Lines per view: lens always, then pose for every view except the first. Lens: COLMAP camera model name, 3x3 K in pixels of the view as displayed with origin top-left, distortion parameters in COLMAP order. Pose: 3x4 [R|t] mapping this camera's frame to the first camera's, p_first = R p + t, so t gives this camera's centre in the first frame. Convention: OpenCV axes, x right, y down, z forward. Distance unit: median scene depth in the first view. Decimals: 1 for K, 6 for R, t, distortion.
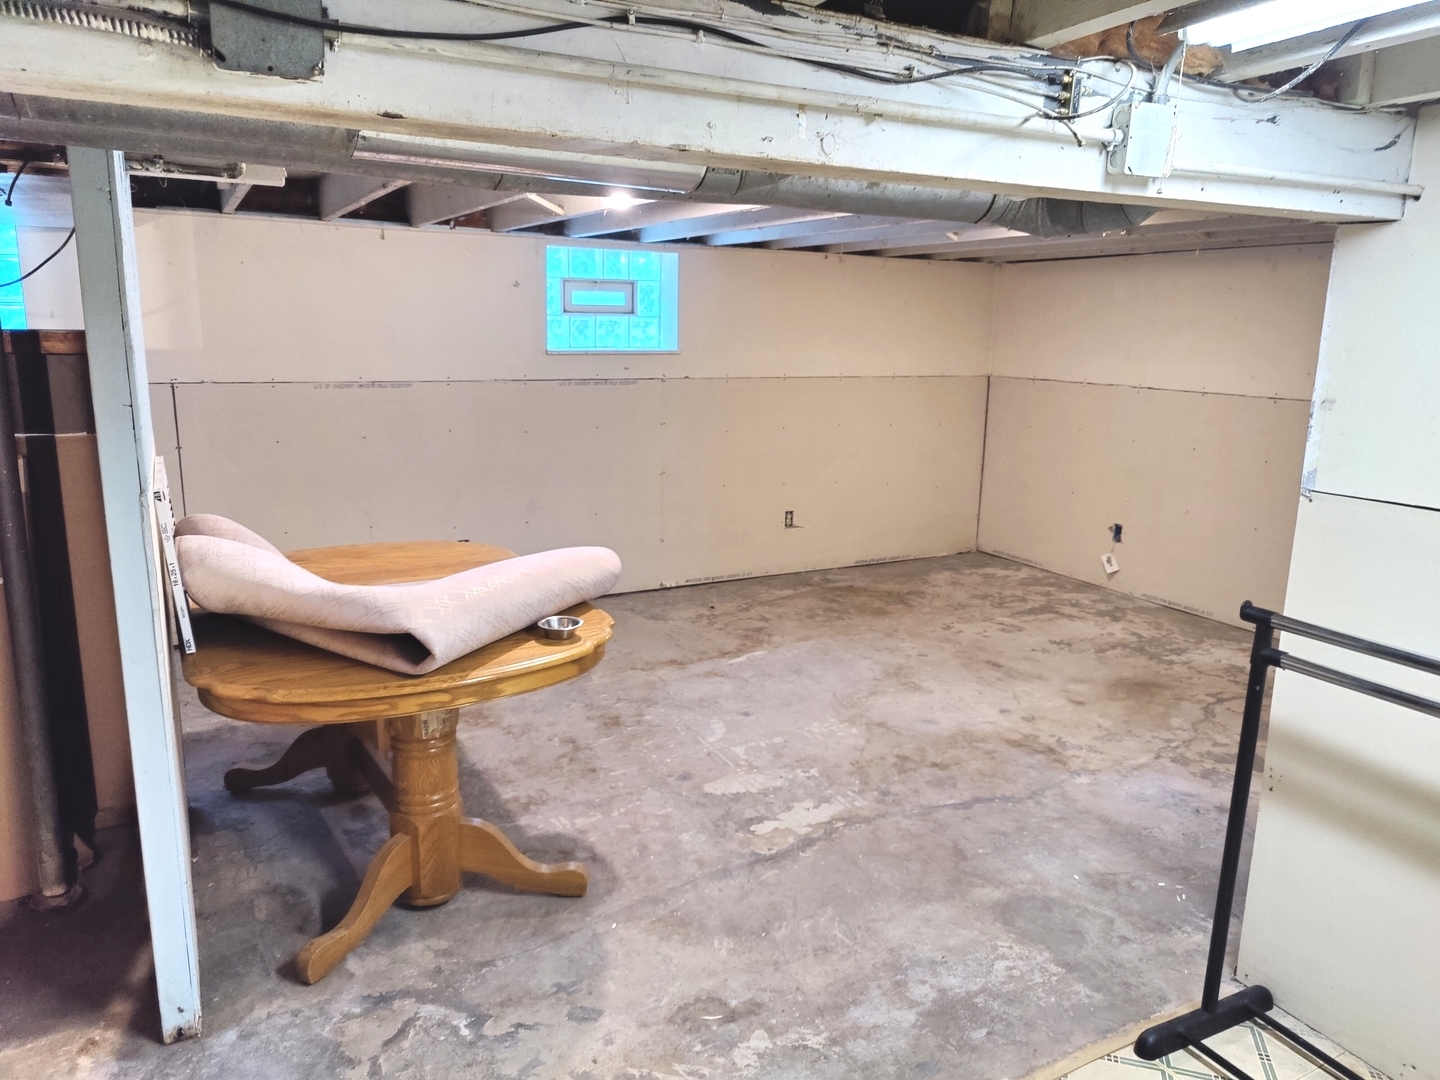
lens RADIAL K [[1014.0, 0, 703.6], [0, 1014.0, 535.1], [0, 0, 1]] dist [0.038113, -0.043514]
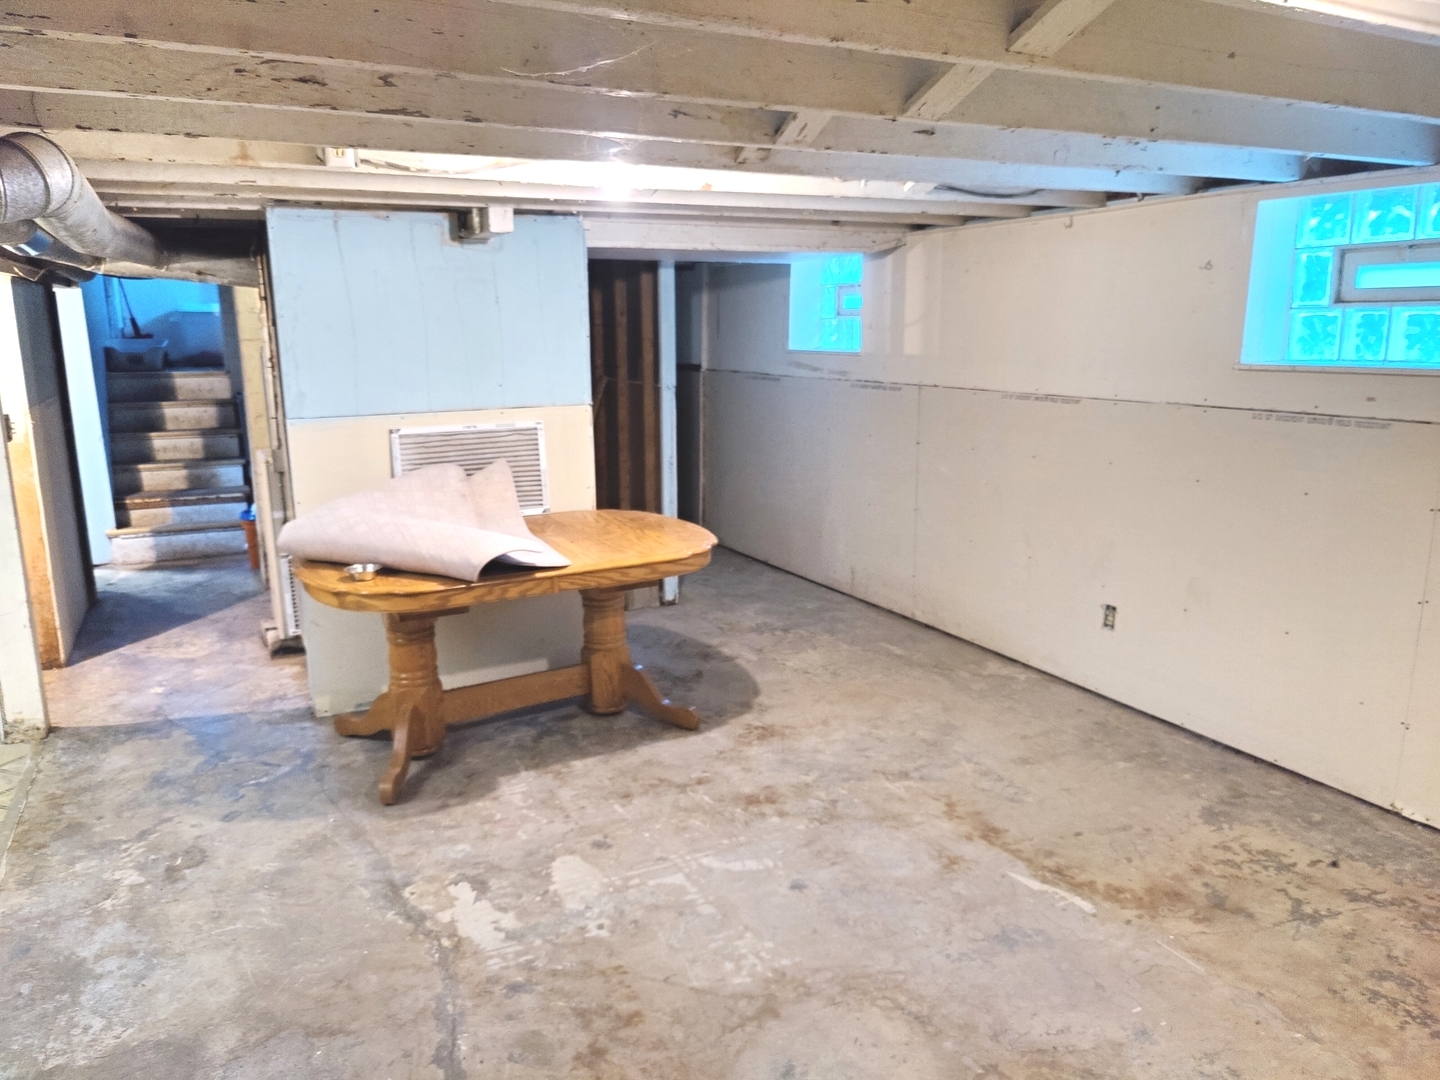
lens RADIAL K [[1001.9, 0, 715.9], [0, 1001.9, 538.0], [0, 0, 1]] dist [0.036516, -0.046944]
pose [[-0.016560, 0.186391, -0.982336, 0.622223], [-0.198357, 0.962331, 0.185939, -0.155055], [0.979990, 0.197932, 0.021036, 0.825807]]
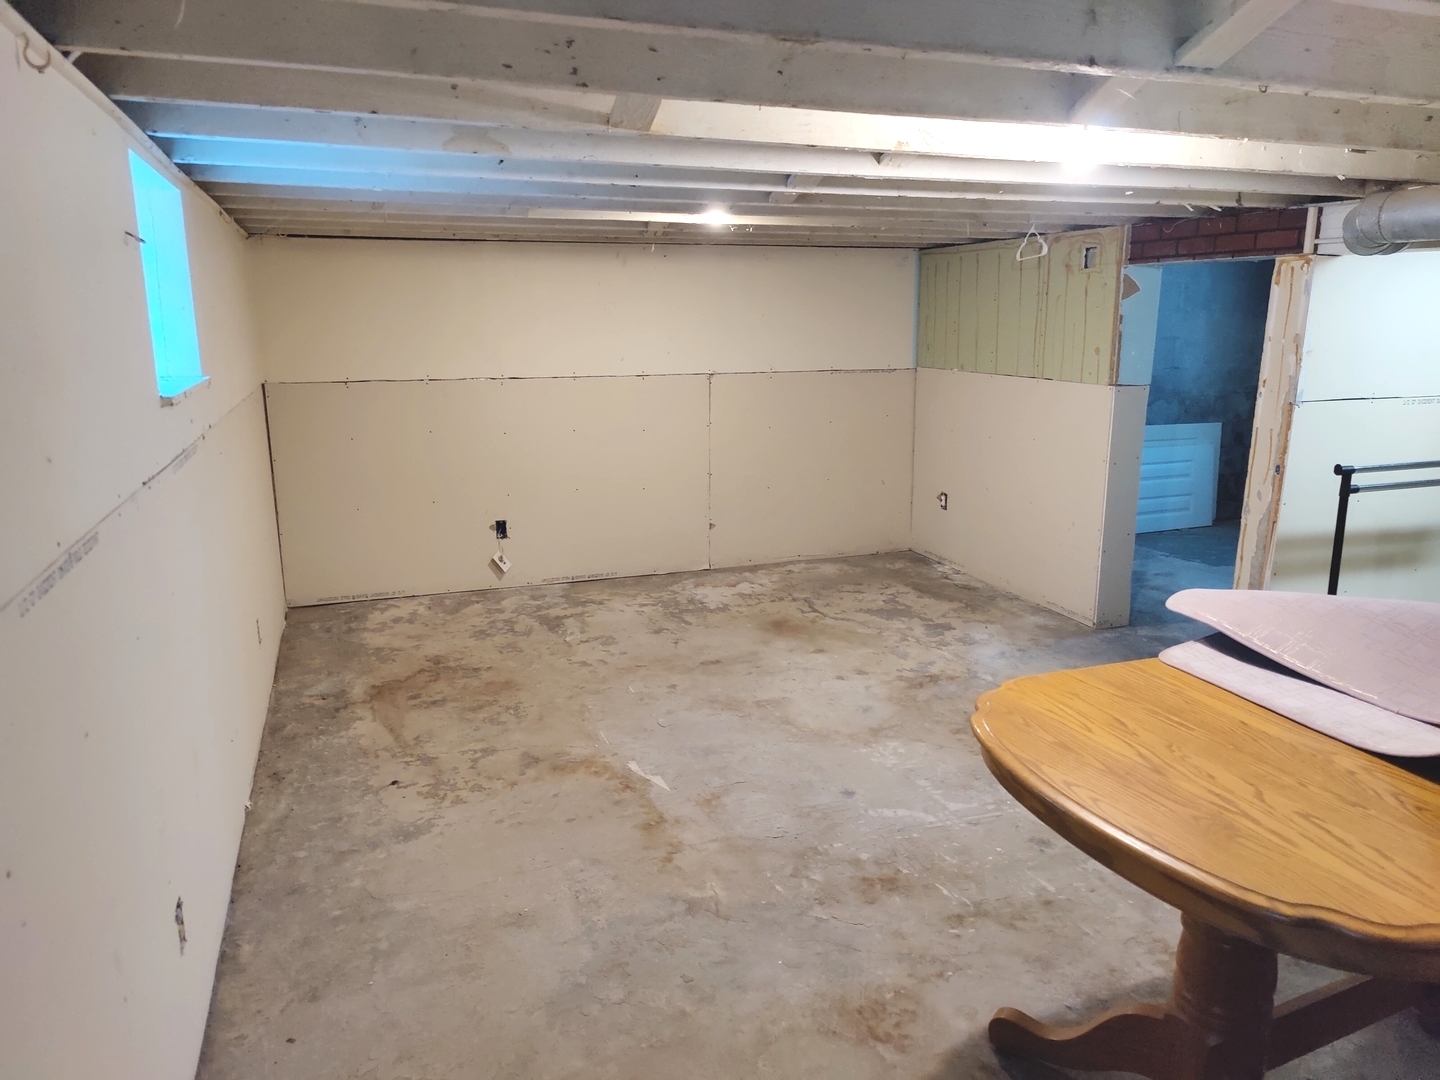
lens RADIAL K [[1014.0, 0, 703.6], [0, 1014.0, 535.1], [0, 0, 1]] dist [0.038113, -0.043514]
pose [[0.140573, -0.229882, 0.963013, -0.674960], [0.212384, 0.957030, 0.197452, -0.199063], [-0.967022, 0.176772, 0.183355, 0.863494]]
